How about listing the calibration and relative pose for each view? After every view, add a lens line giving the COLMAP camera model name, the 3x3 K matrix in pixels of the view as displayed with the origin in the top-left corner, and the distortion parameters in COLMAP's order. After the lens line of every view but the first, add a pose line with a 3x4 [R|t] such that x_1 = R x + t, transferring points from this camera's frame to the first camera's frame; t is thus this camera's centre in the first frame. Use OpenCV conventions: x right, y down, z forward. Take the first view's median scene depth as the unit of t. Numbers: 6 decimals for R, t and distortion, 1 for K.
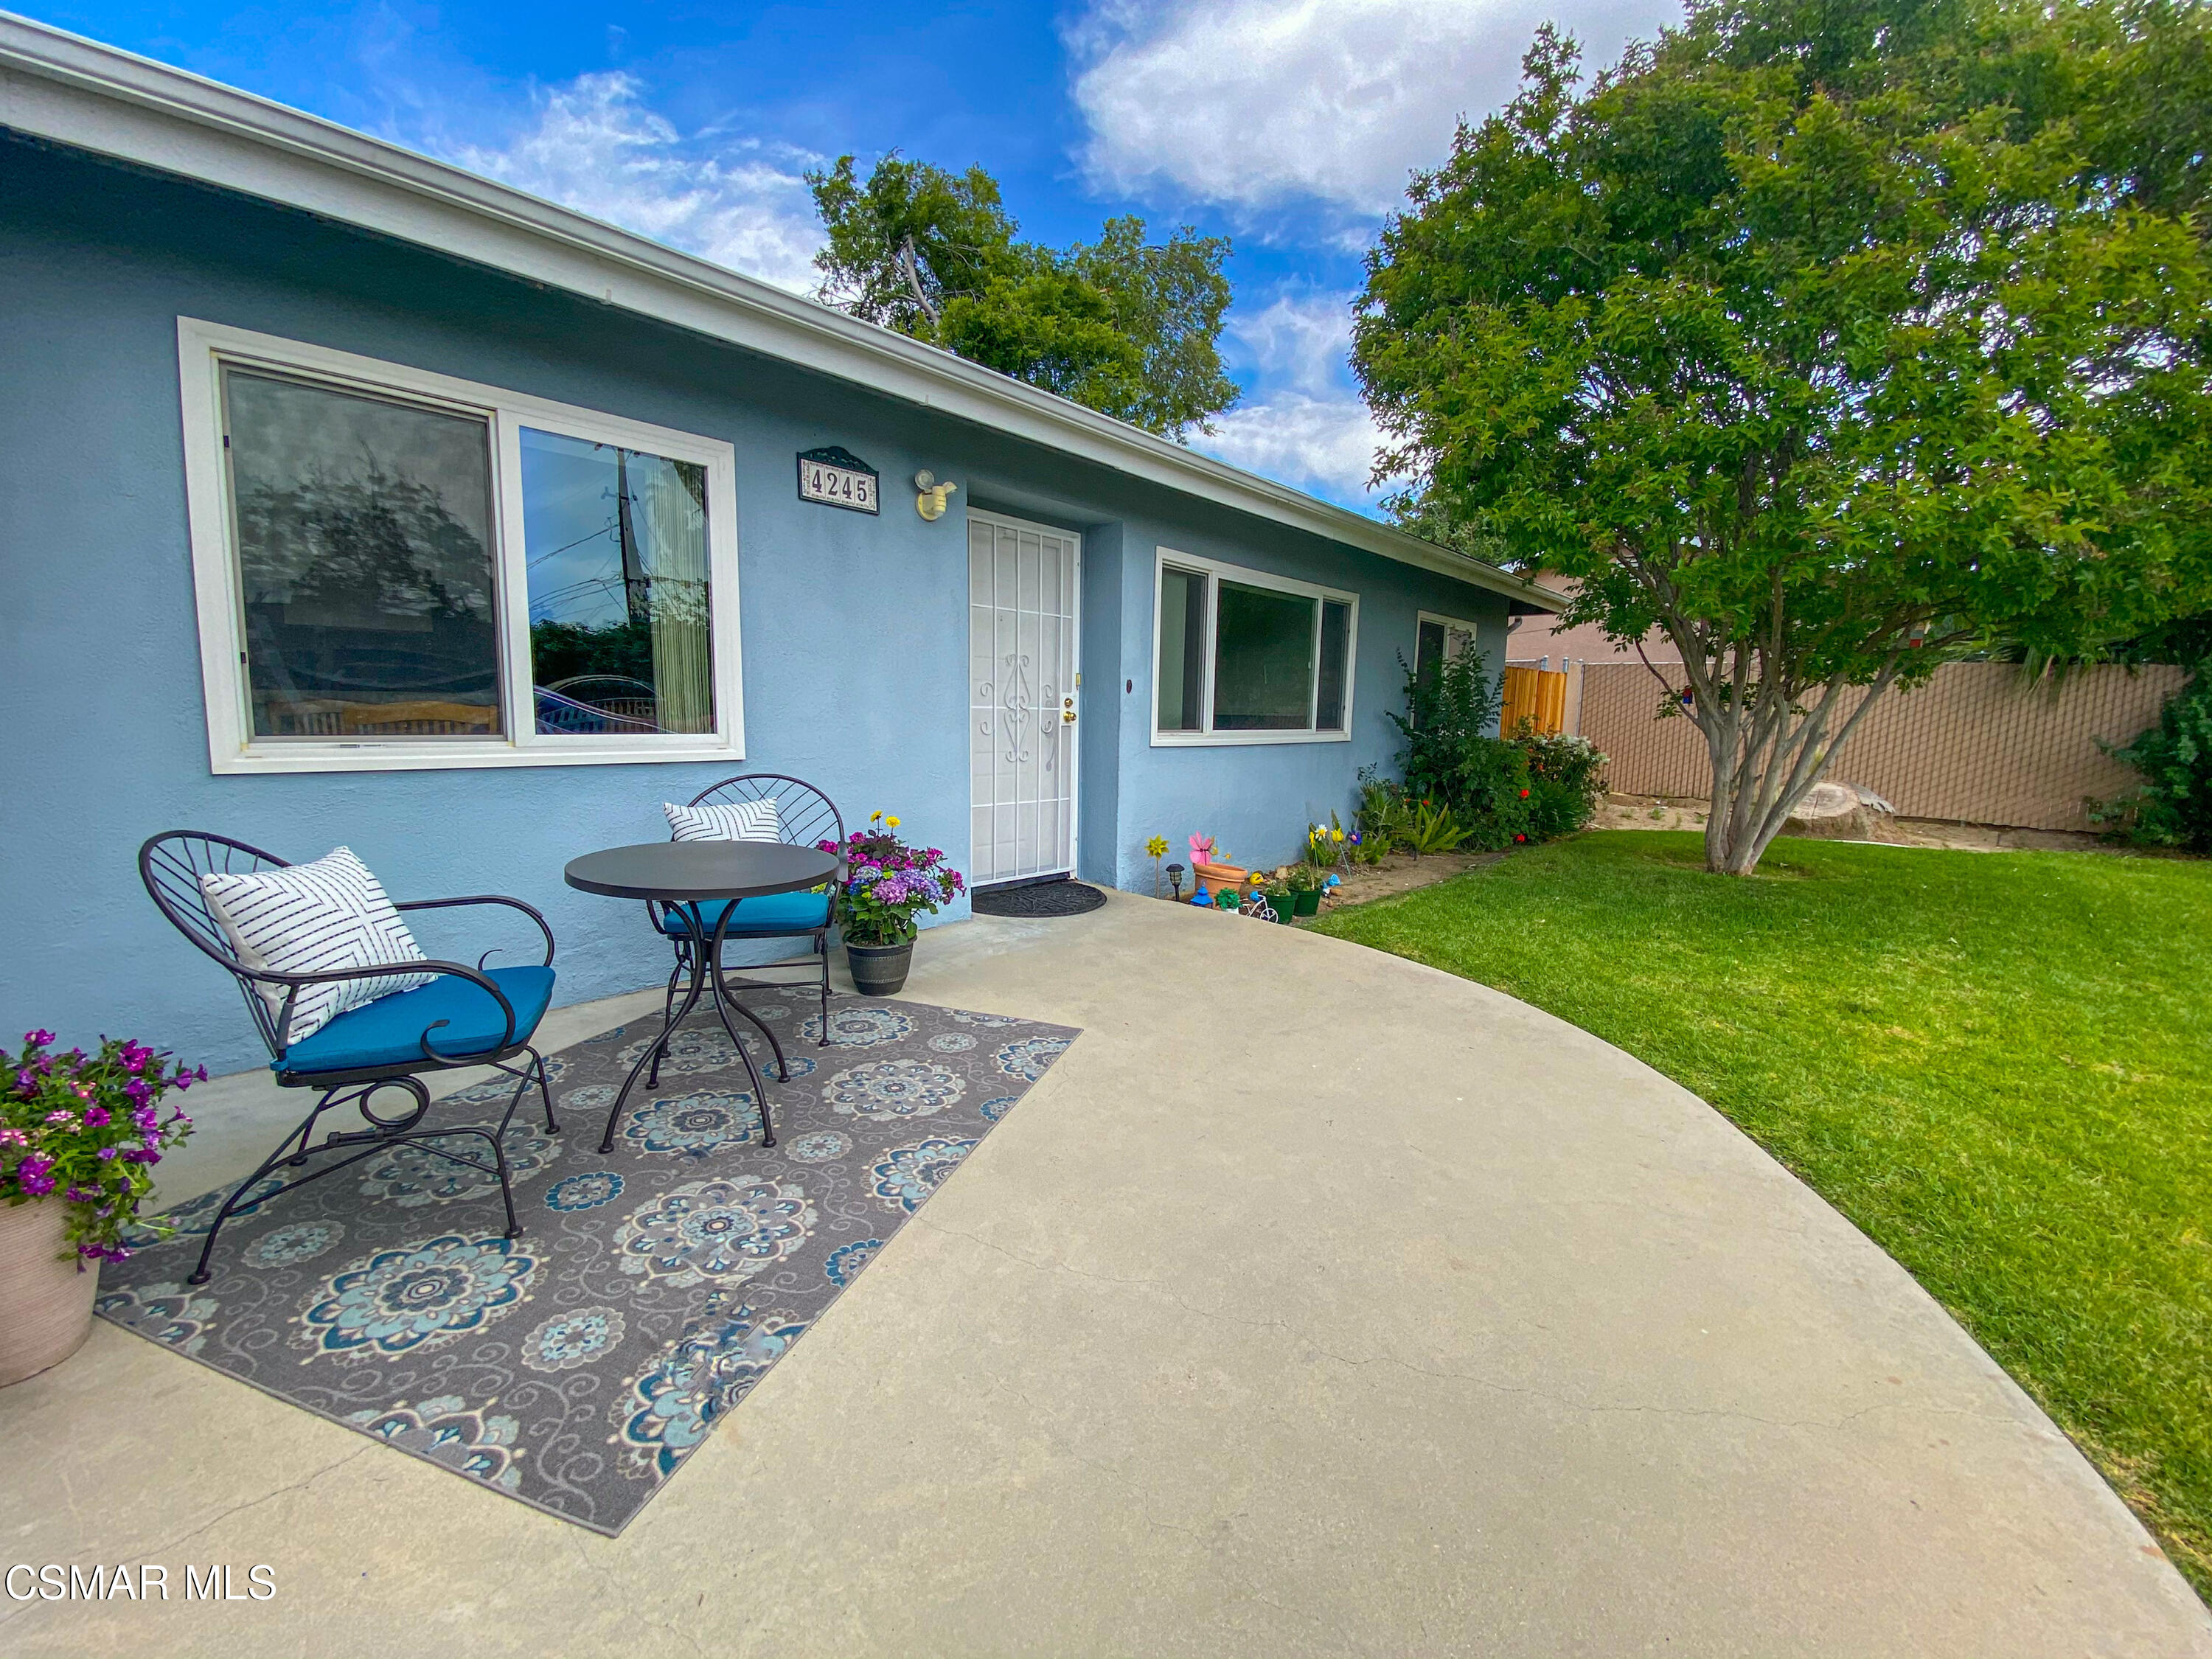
lens RADIAL K [[887.2, 0, 1106.0], [0, 887.2, 829.5], [0, 0, 1]] dist [-0.000001, -0.007911]
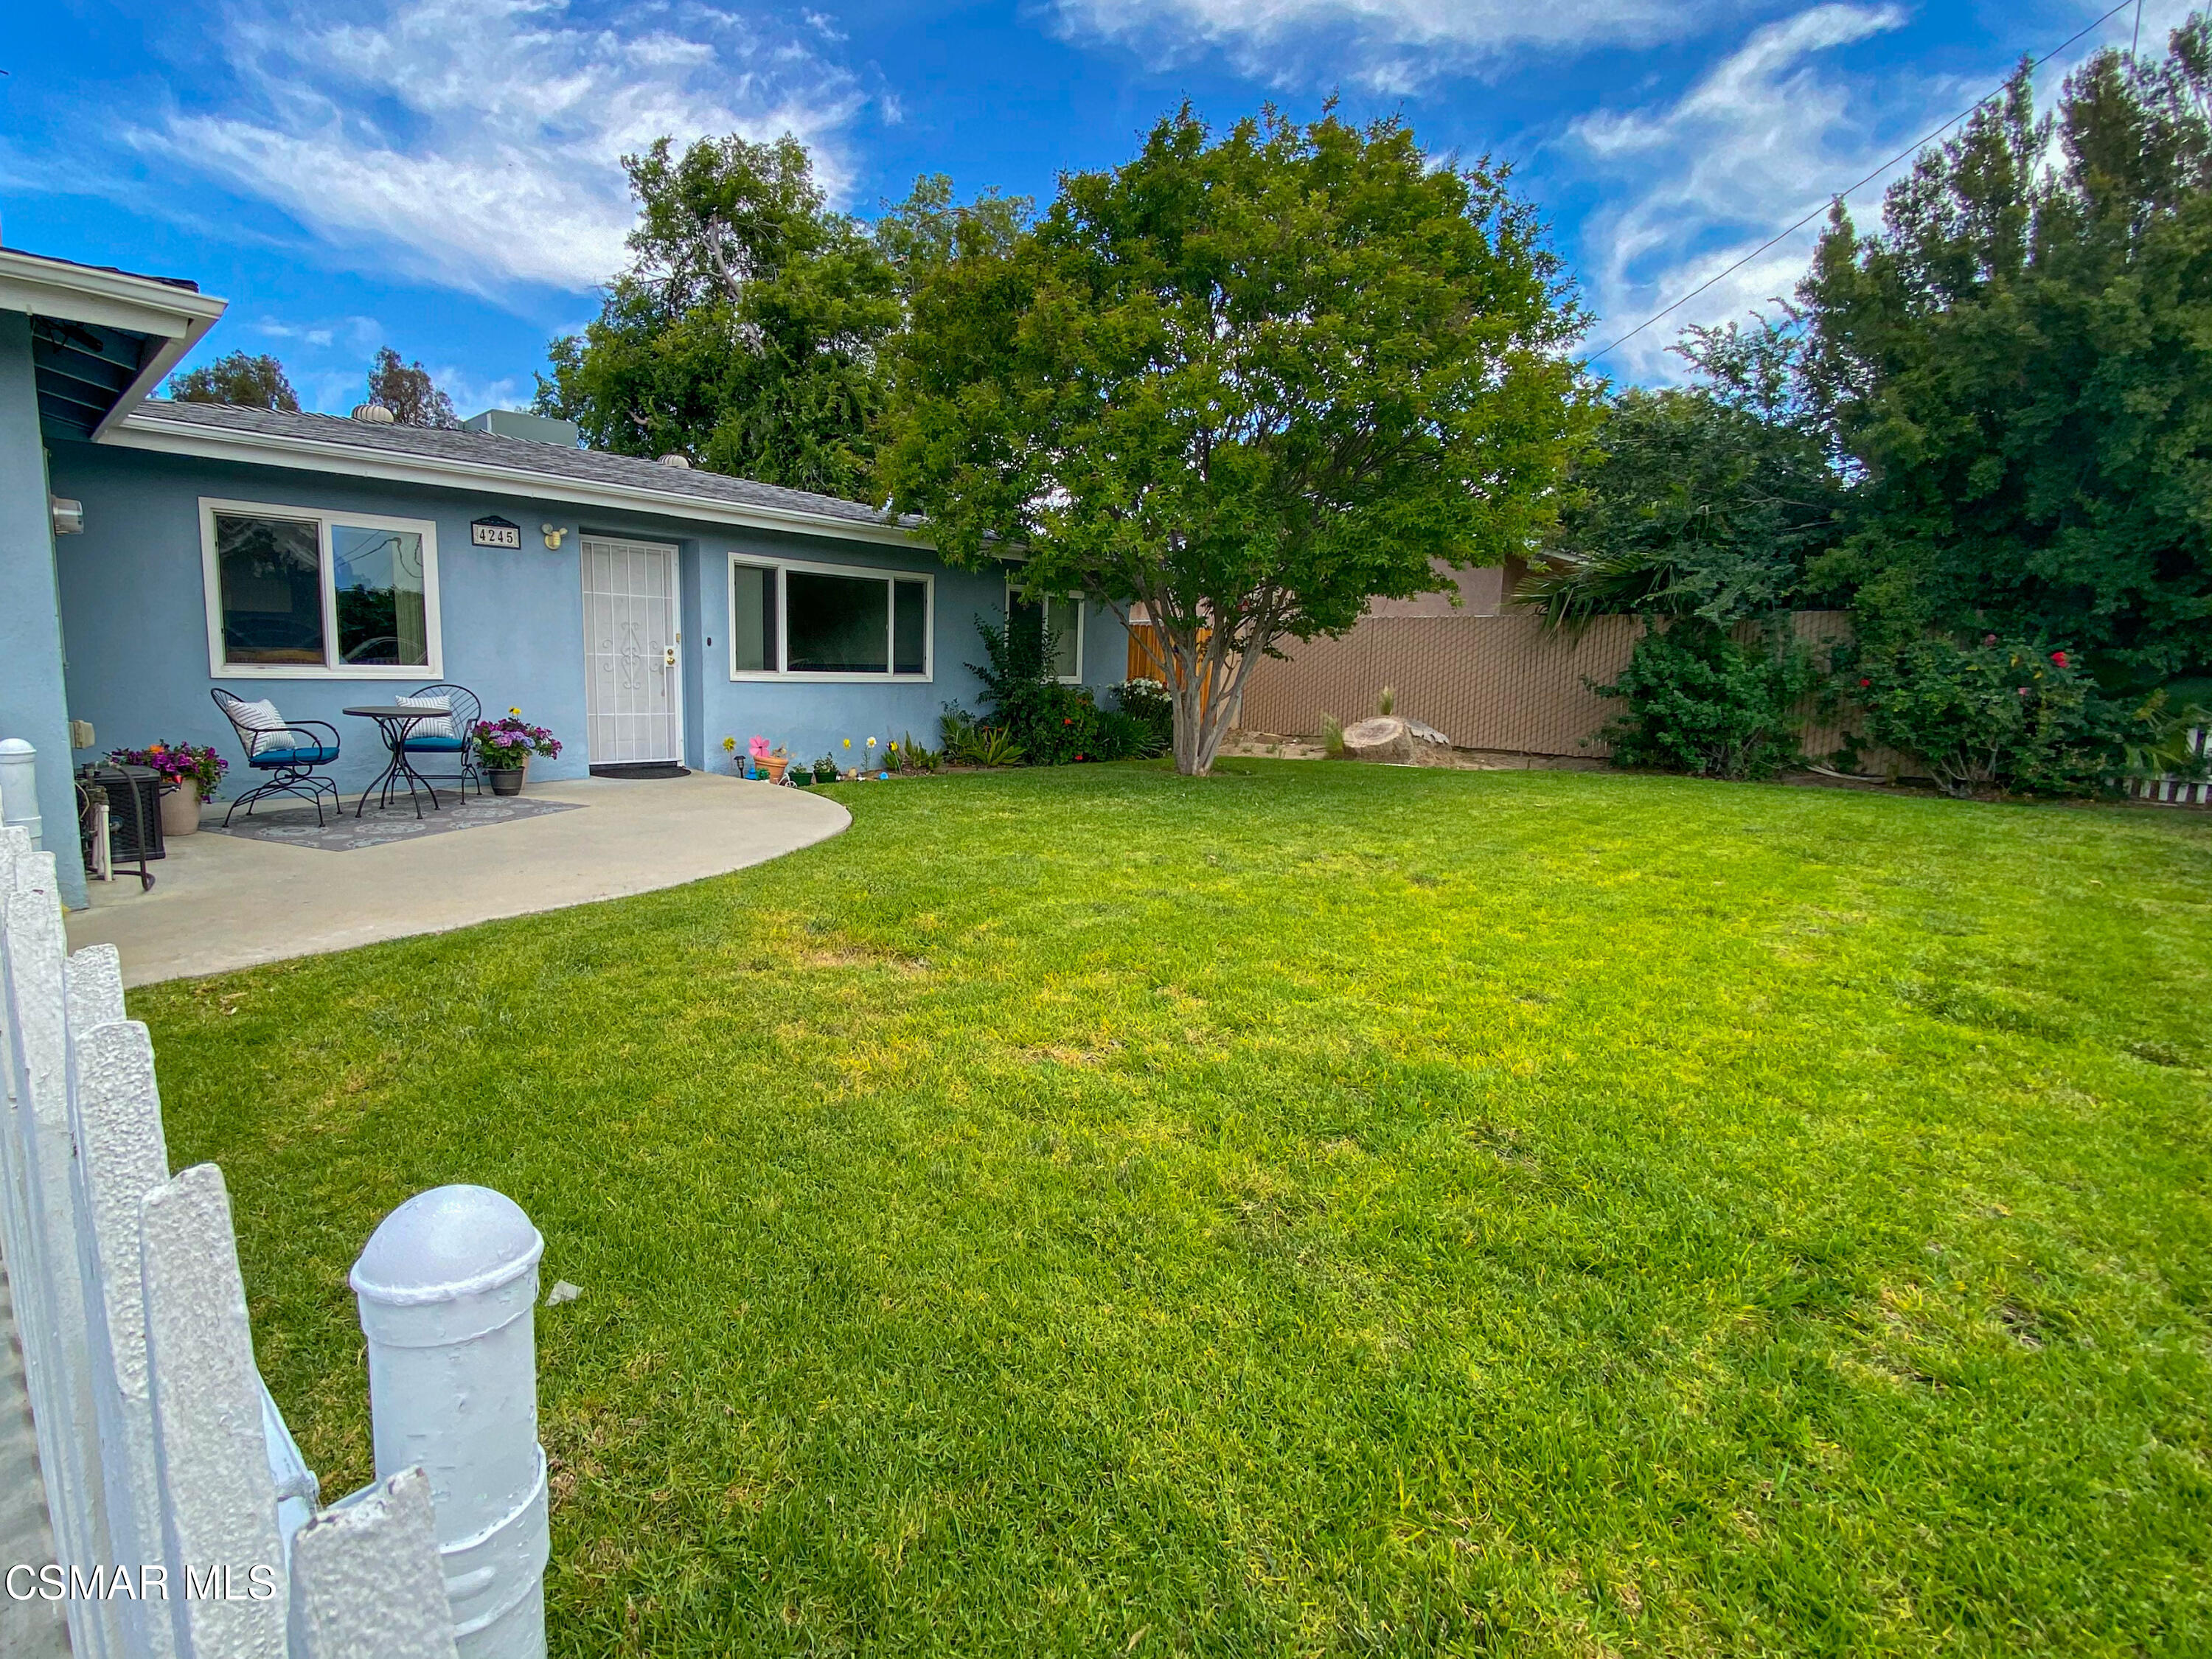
lens RADIAL K [[1038.5, 0, 941.1], [0, 1038.5, 836.4], [0, 0, 1]] dist [0.002343, -0.000463]
pose [[0.996159, 0.004724, -0.087434, 0.600676], [-0.003338, 0.999866, 0.015996, 0.153633], [0.087498, -0.015642, 0.996042, -0.810660]]
